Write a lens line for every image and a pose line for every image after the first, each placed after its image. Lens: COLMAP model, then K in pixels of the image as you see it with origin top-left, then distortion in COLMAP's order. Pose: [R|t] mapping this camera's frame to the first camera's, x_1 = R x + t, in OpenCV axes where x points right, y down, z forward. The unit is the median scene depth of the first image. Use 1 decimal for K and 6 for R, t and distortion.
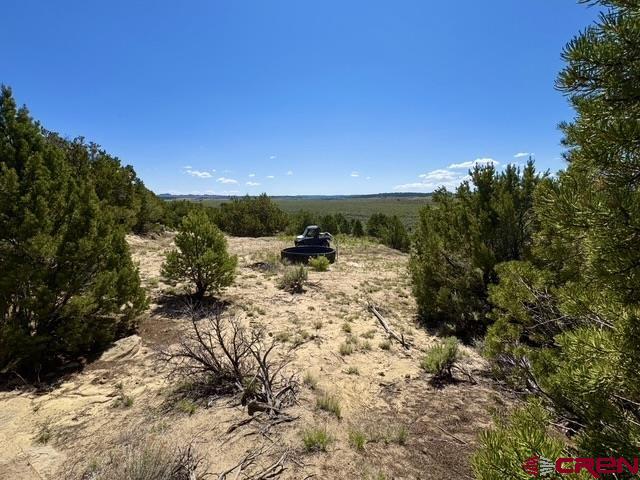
lens RADIAL K [[281.7, 0, 320.0], [0, 281.7, 240.0], [0, 0, 1]] dist [-0.001724, 0.000088]
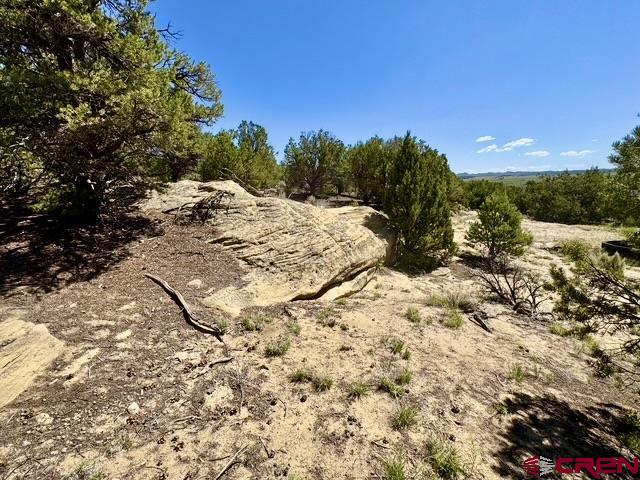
lens RADIAL K [[281.7, 0, 320.0], [0, 281.7, 240.0], [0, 0, 1]] dist [-0.001724, 0.000088]
pose [[0.573872, 0.142366, -0.806475, 0.132885], [-0.085539, 0.989807, 0.113862, 0.029340], [0.814465, 0.003643, 0.580201, -0.340284]]
